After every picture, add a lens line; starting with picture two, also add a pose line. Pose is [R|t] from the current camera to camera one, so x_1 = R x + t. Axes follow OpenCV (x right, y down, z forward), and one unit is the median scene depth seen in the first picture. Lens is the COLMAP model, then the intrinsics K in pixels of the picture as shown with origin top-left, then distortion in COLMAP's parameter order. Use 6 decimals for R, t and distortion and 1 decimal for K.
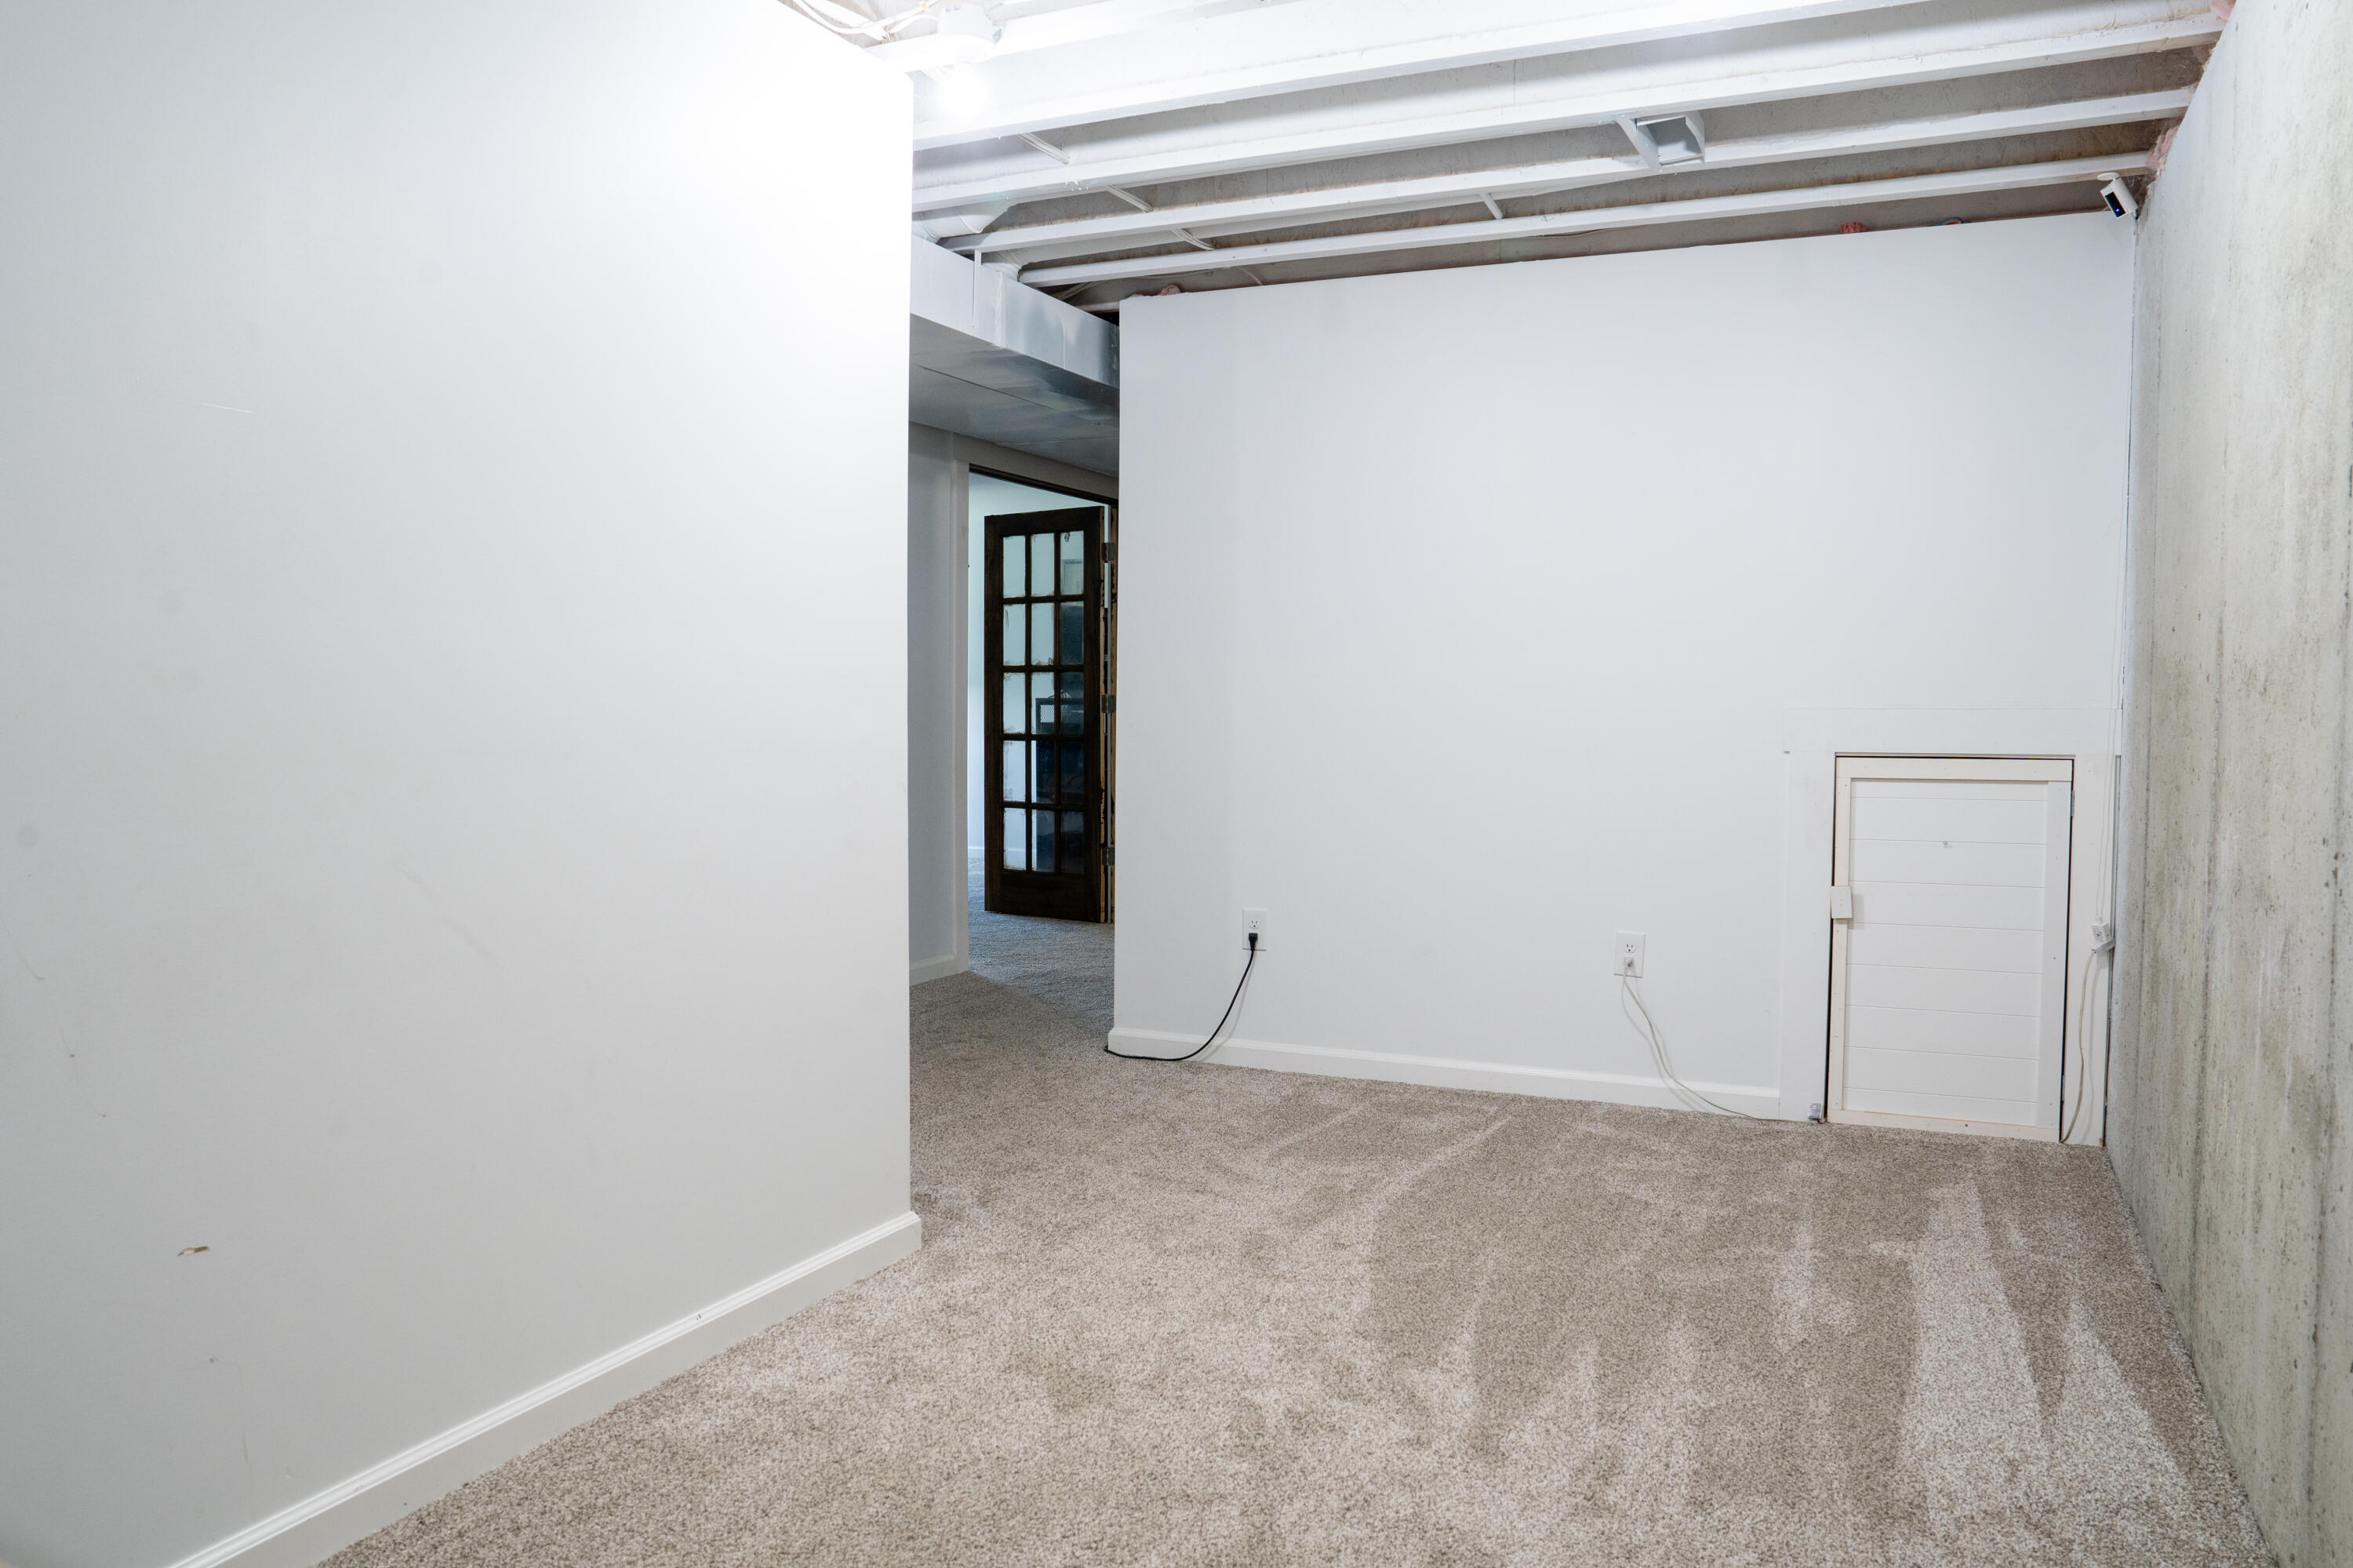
lens RADIAL K [[1622.2, 0, 1176.5], [0, 1622.2, 784.0], [0, 0, 1]] dist [-0.113873, 0.092942]
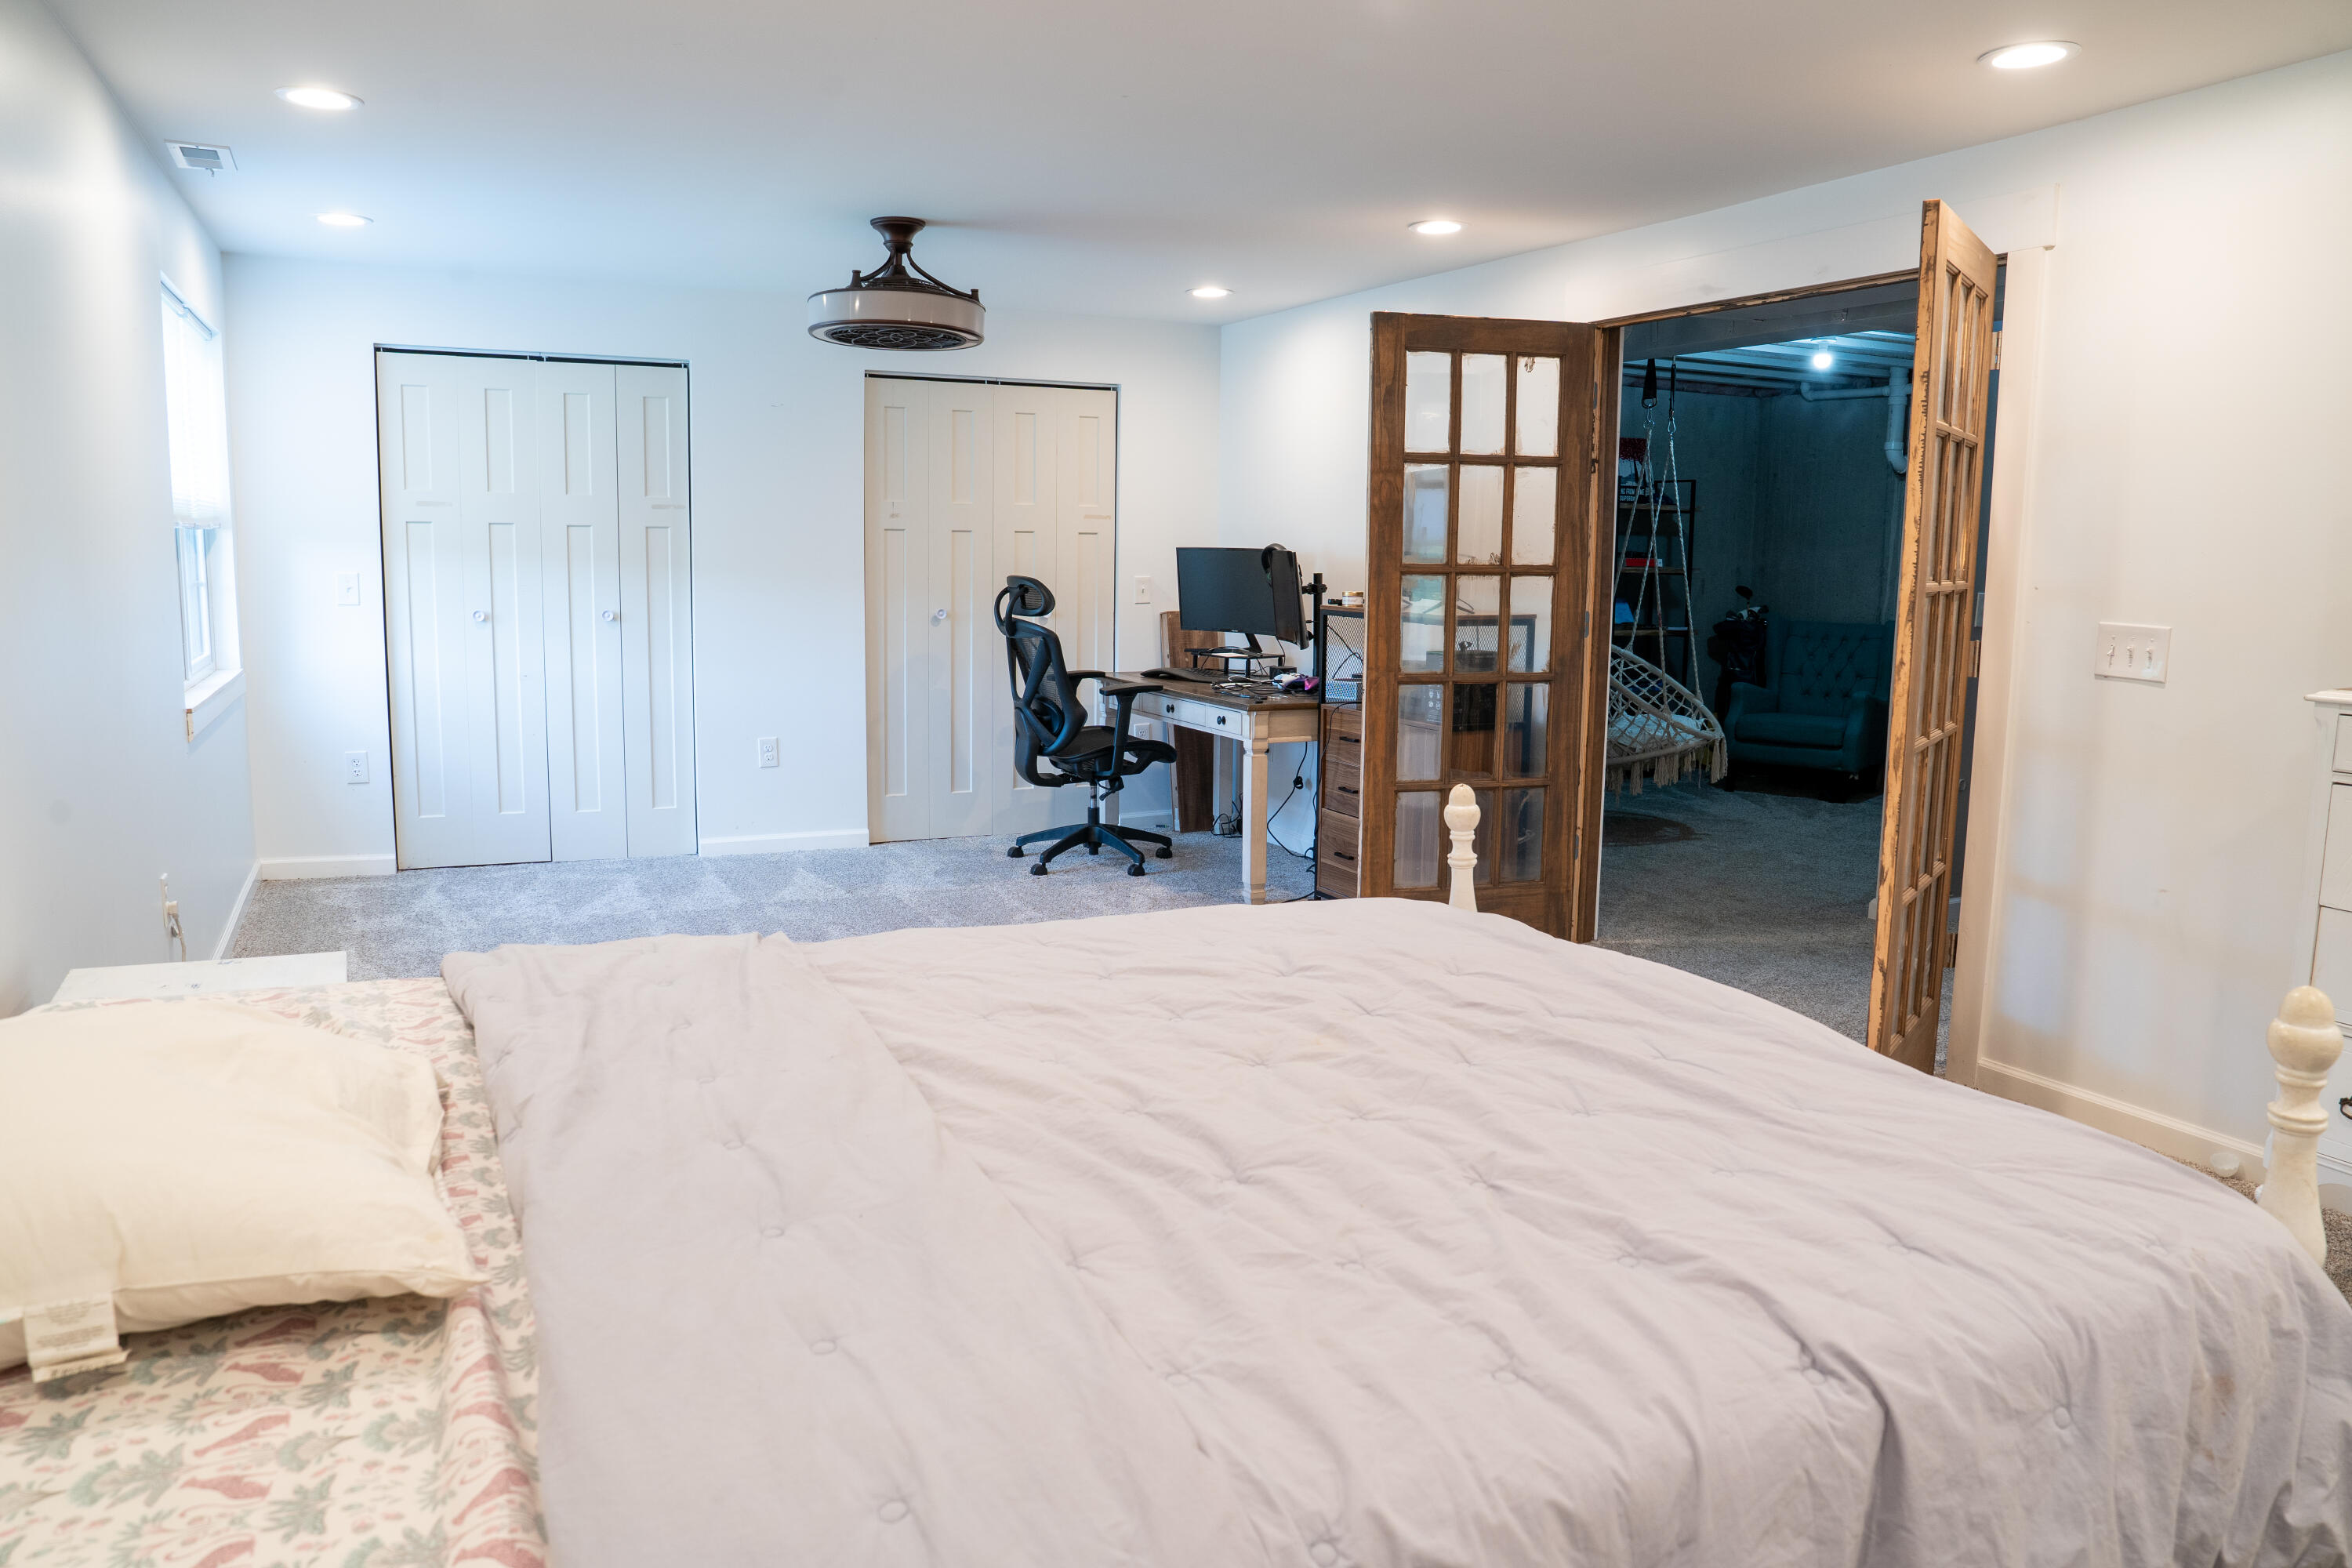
lens RADIAL K [[1671.9, 0, 1176.0], [0, 1671.9, 784.0], [0, 0, 1]] dist [-0.145408, 0.121236]
pose [[0.659391, -0.101808, 0.744875, -0.649164], [0.037015, 0.993983, 0.103089, -0.059250], [-0.750888, -0.040405, 0.659192, 0.657638]]
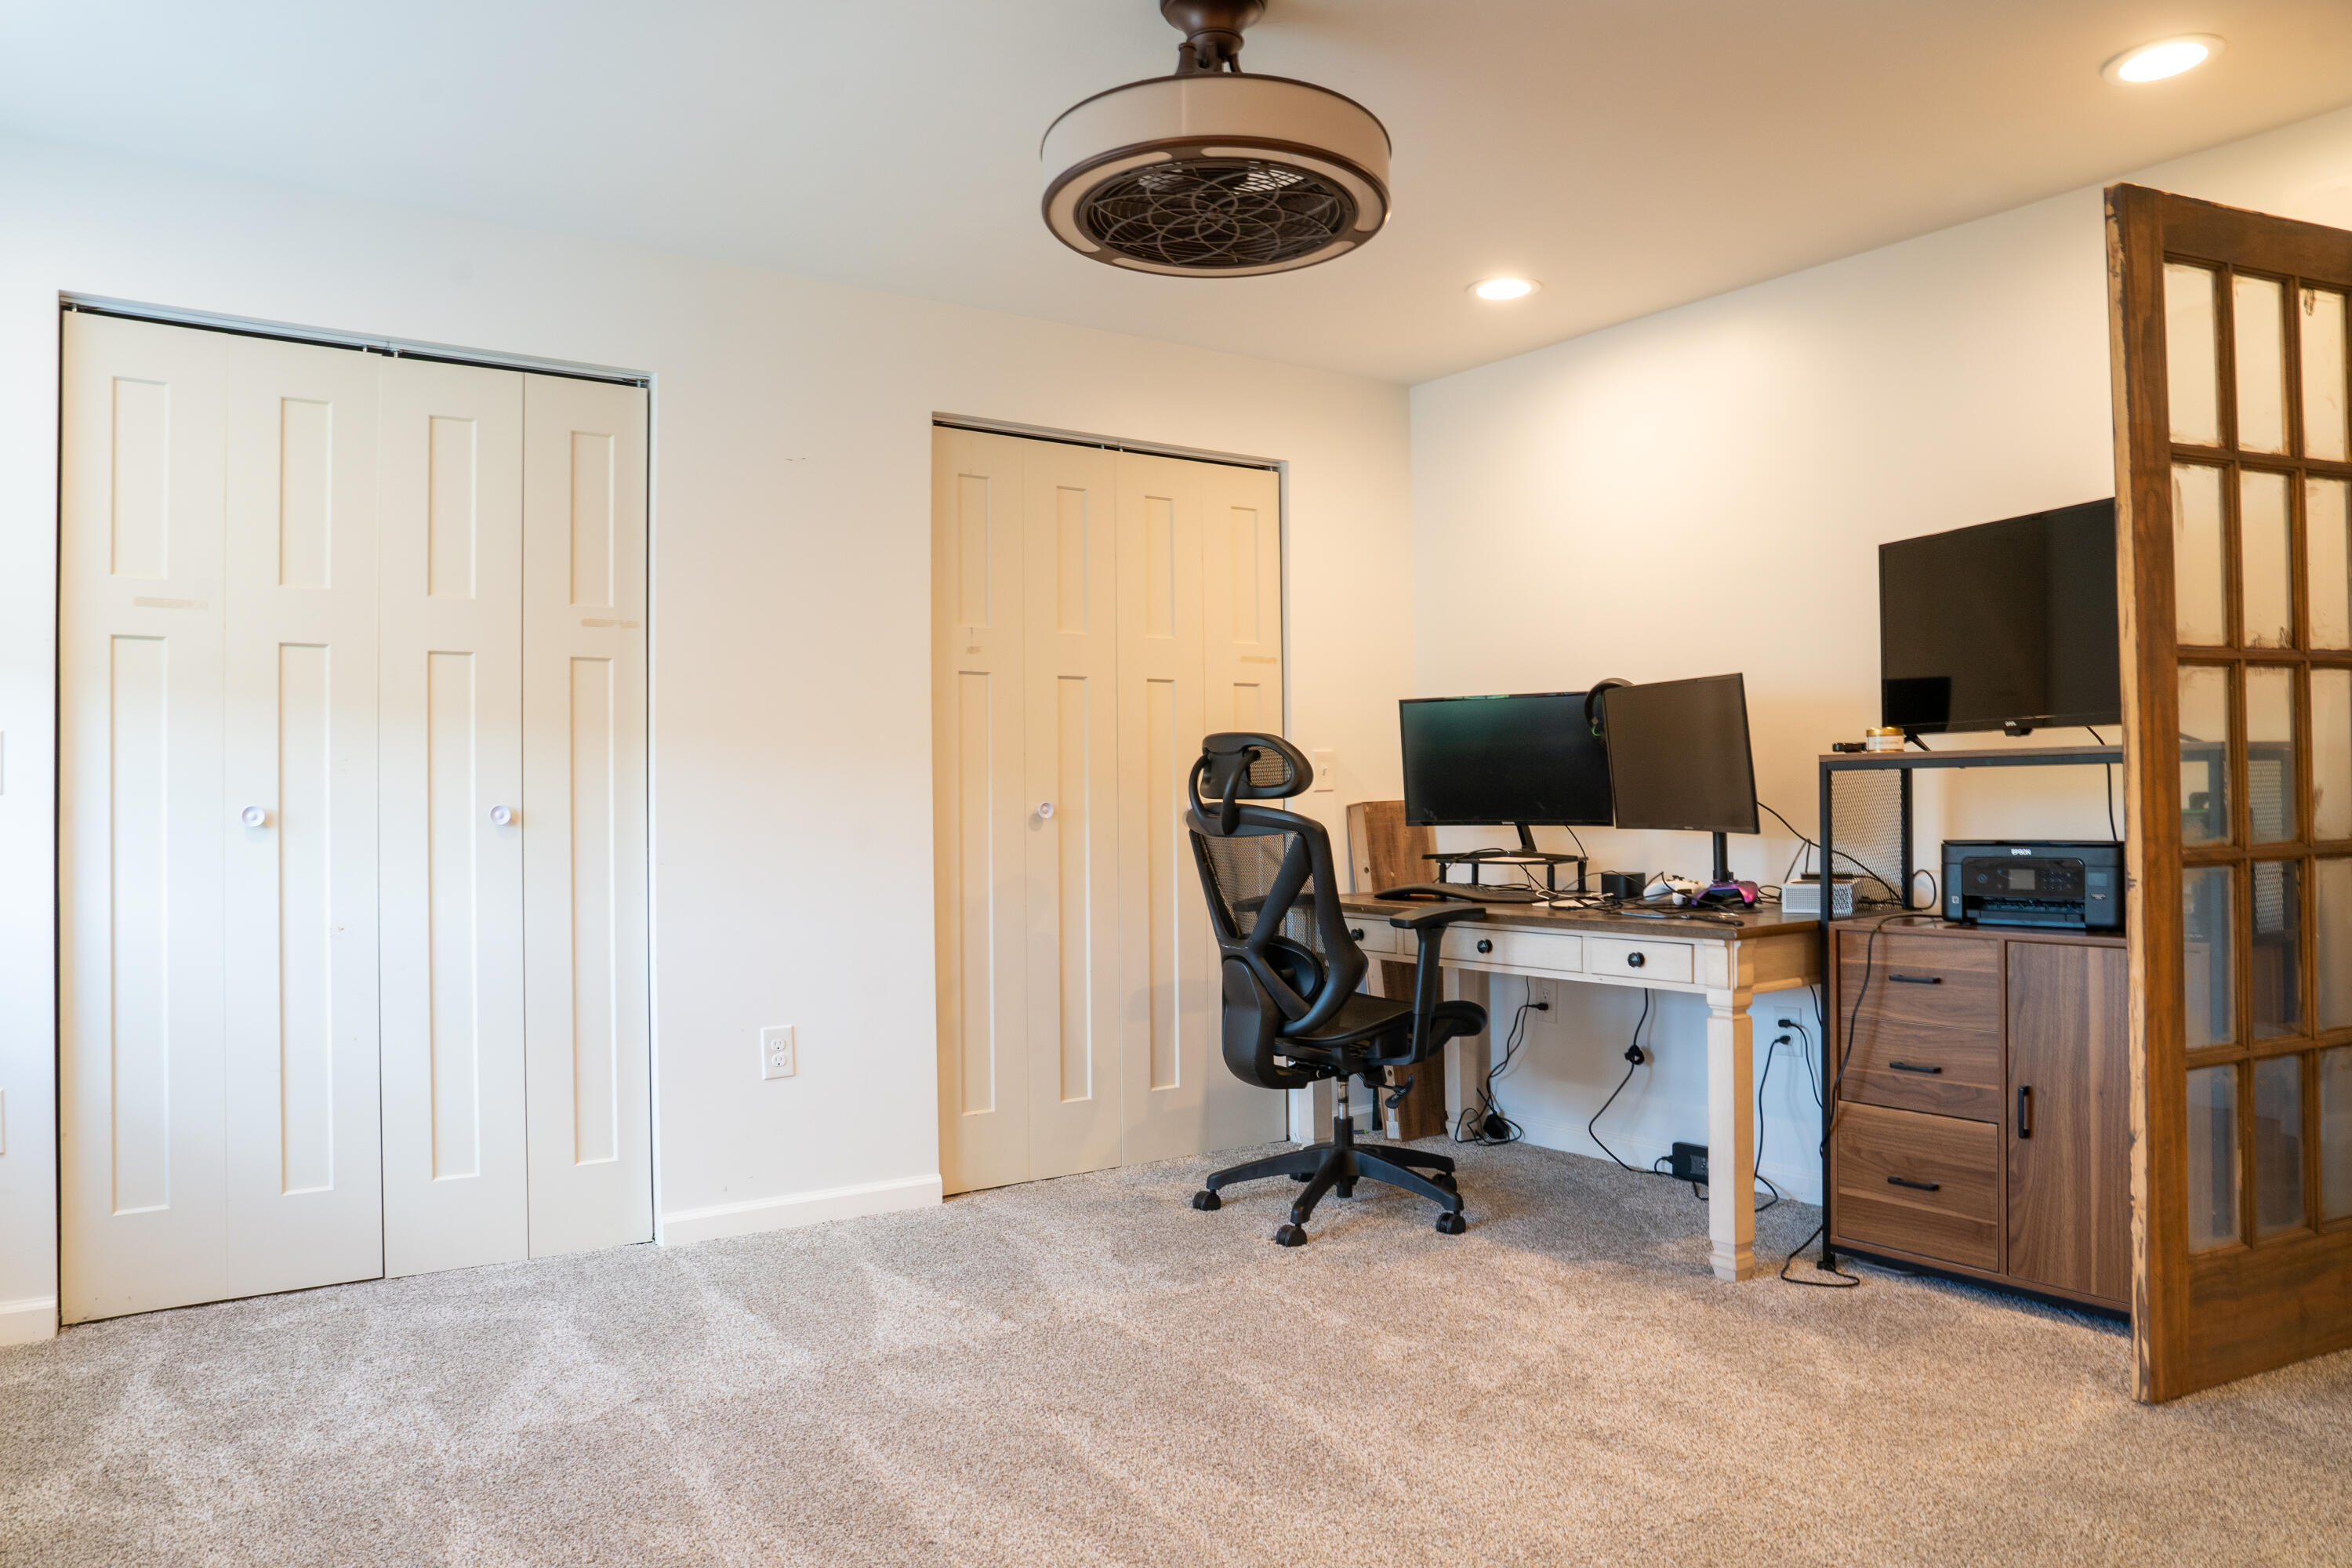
lens RADIAL K [[1655.4, 0, 1181.0], [0, 1655.4, 760.0], [0, 0, 1]] dist [-0.122252, 0.088842]
pose [[0.523775, 0.006268, 0.851833, -0.499028], [0.070468, 0.996227, -0.050660, -0.048150], [-0.848937, 0.086562, 0.521357, 1.020669]]
